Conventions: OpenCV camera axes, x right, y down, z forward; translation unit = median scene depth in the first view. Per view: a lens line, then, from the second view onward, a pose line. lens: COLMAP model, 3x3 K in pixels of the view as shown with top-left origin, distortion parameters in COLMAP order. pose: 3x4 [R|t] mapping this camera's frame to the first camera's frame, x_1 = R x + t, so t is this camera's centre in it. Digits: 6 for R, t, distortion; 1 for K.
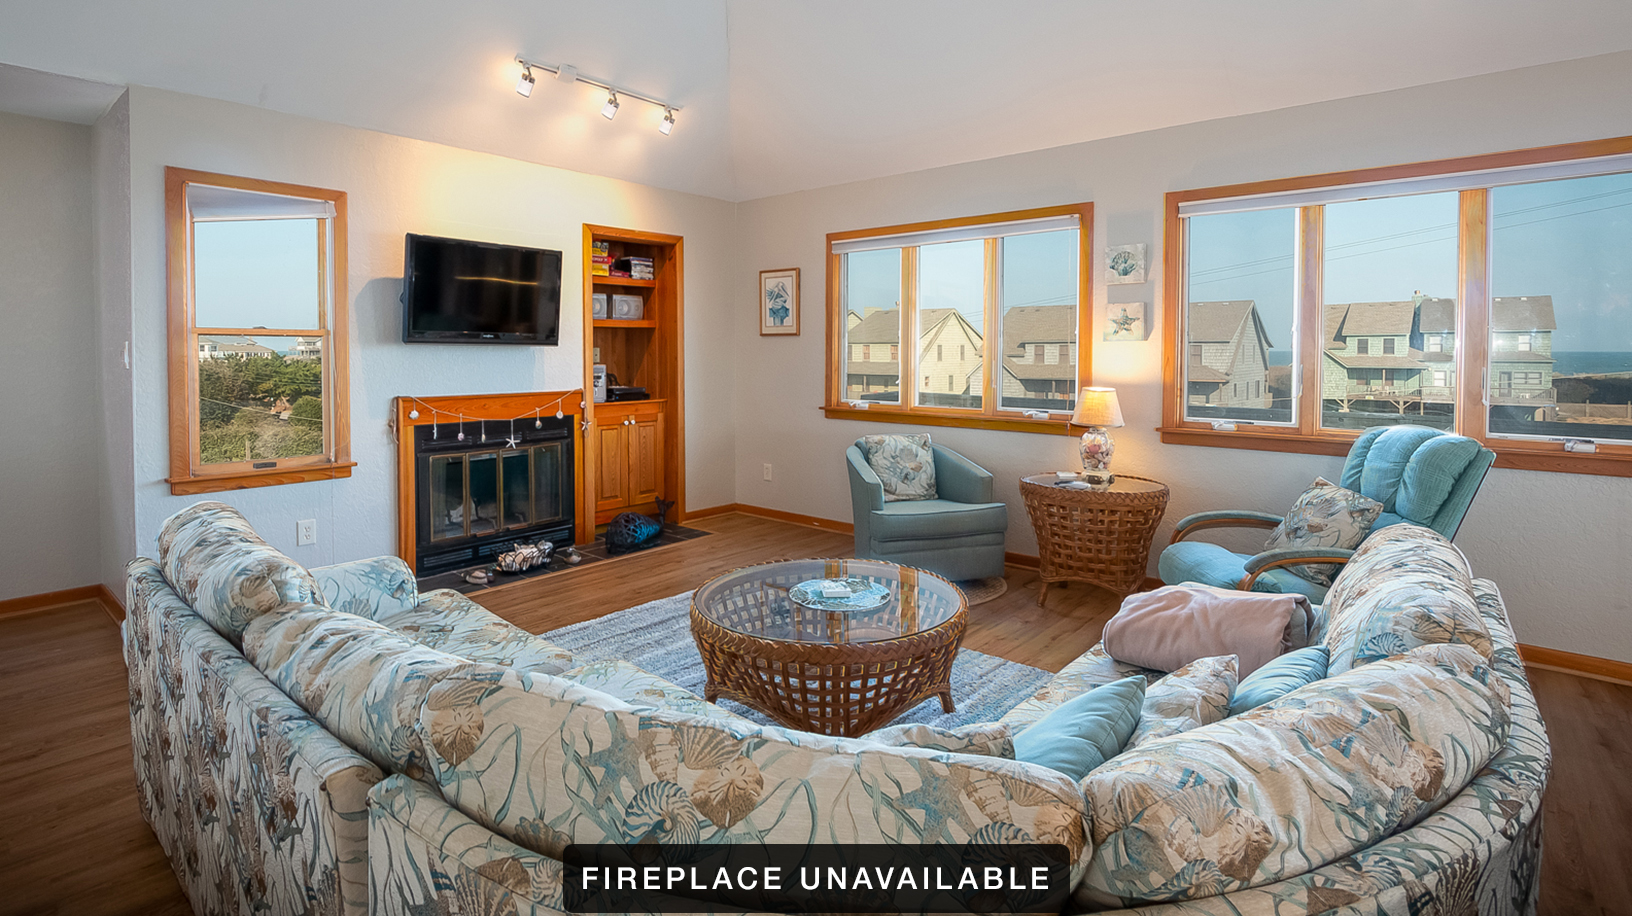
lens RADIAL K [[792.1, 0, 804.5], [0, 792.1, 370.1], [0, 0, 1]] dist [0.000142, 0.000169]
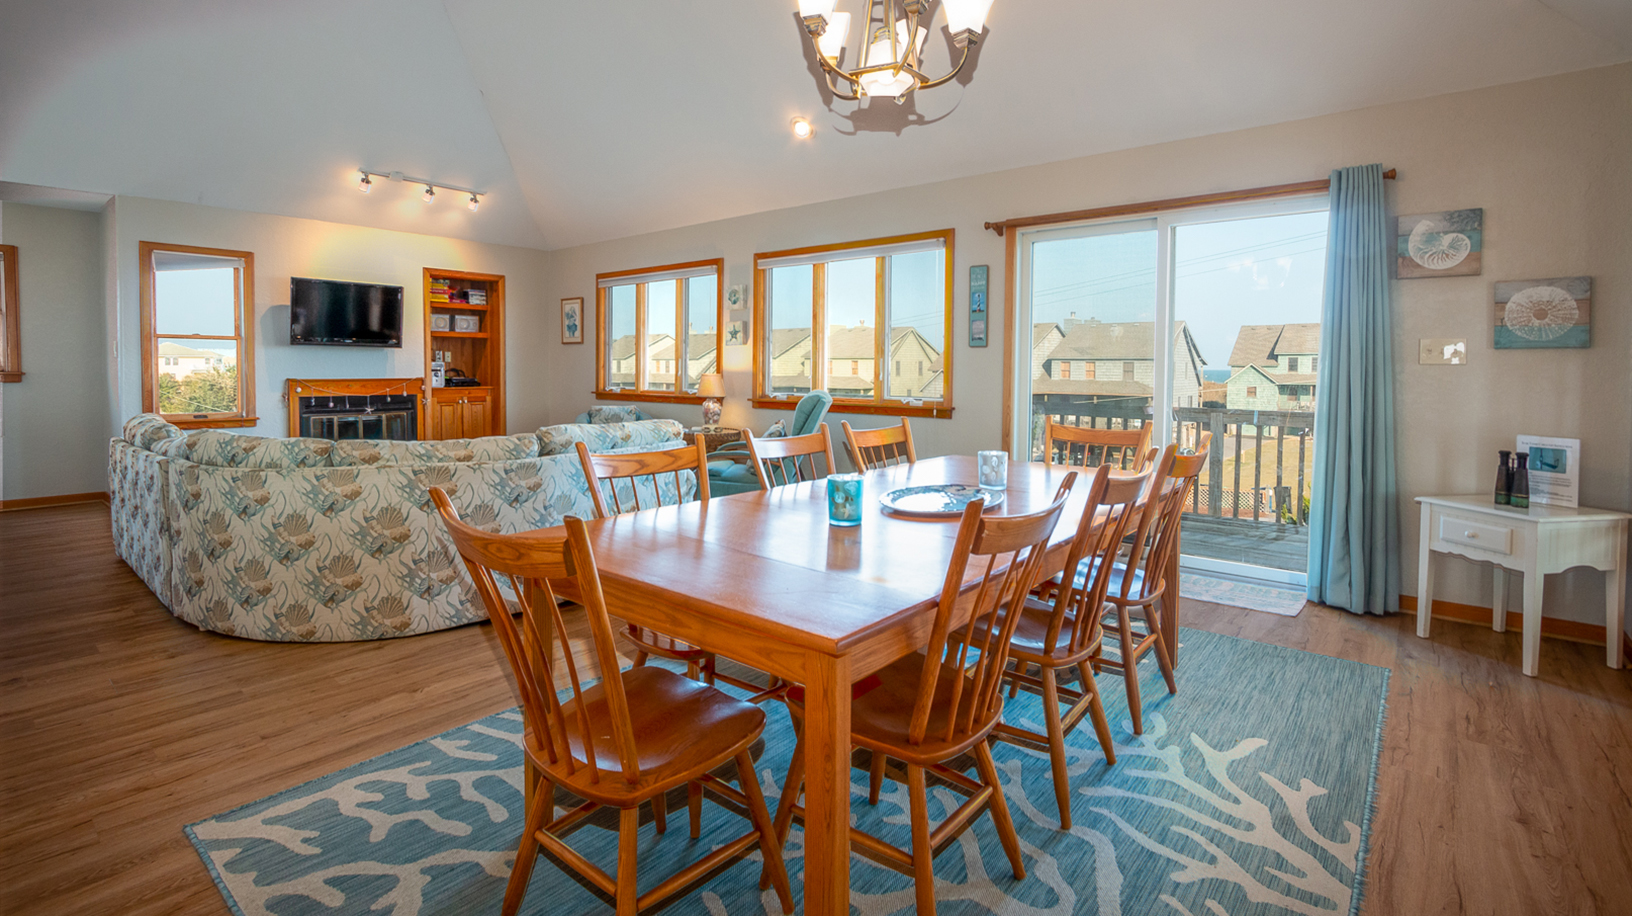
lens RADIAL K [[754.6, 0, 787.9], [0, 754.6, 376.5], [0, 0, 1]] dist [-0.000754, -0.000117]
pose [[0.999622, 0.005135, -0.027005, 0.455038], [-0.005502, 0.999894, -0.013512, 0.037664], [0.026933, 0.013656, 0.999544, -0.420380]]
